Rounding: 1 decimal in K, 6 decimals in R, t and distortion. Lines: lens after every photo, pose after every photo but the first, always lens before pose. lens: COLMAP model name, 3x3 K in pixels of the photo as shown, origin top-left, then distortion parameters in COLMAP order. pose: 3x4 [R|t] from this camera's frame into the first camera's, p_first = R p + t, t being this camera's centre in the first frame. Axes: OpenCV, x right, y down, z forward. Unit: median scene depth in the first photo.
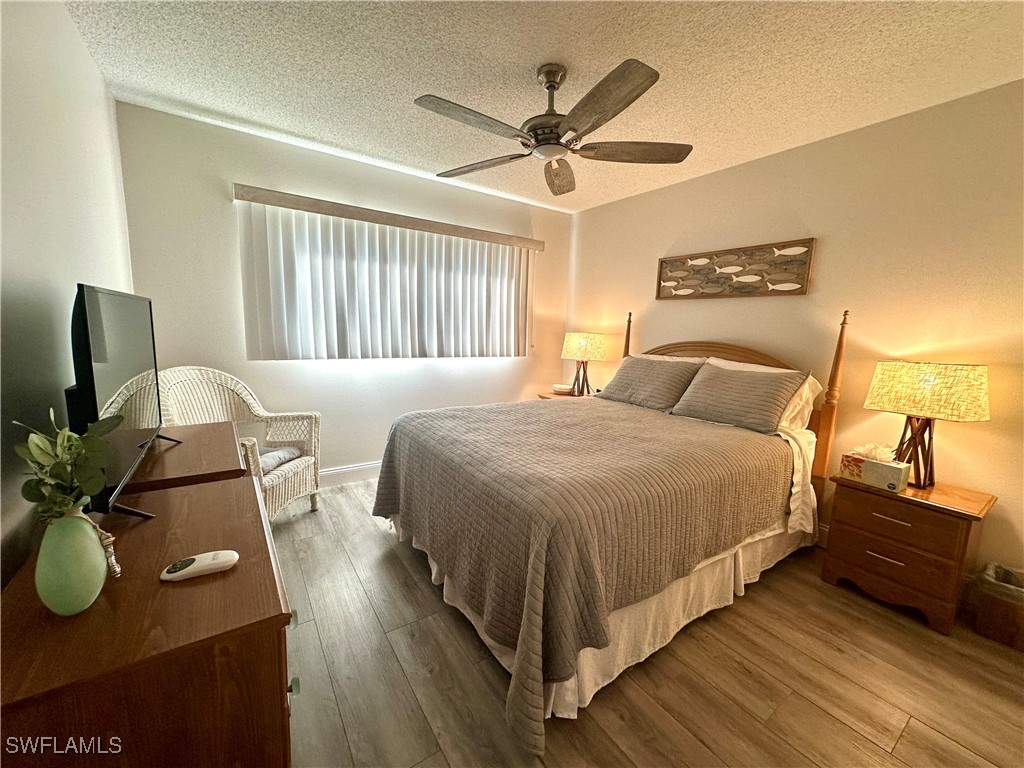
lens RADIAL K [[406.2, 0, 513.0], [0, 406.2, 385.2], [0, 0, 1]] dist [-0.001453, 0.000061]
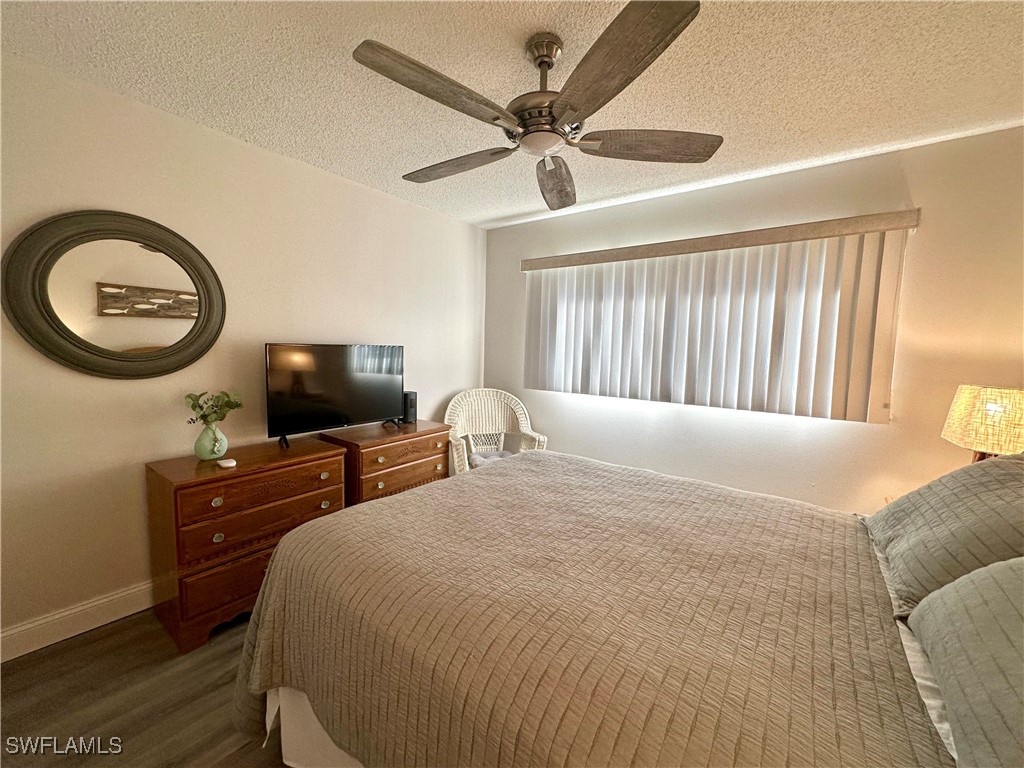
lens RADIAL K [[406.2, 0, 513.0], [0, 406.2, 385.2], [0, 0, 1]] dist [-0.001453, 0.000061]
pose [[0.338934, 0.056246, -0.939127, 0.495946], [-0.147353, 0.989065, 0.006057, -0.065252], [0.929199, 0.136331, 0.343516, 0.441764]]
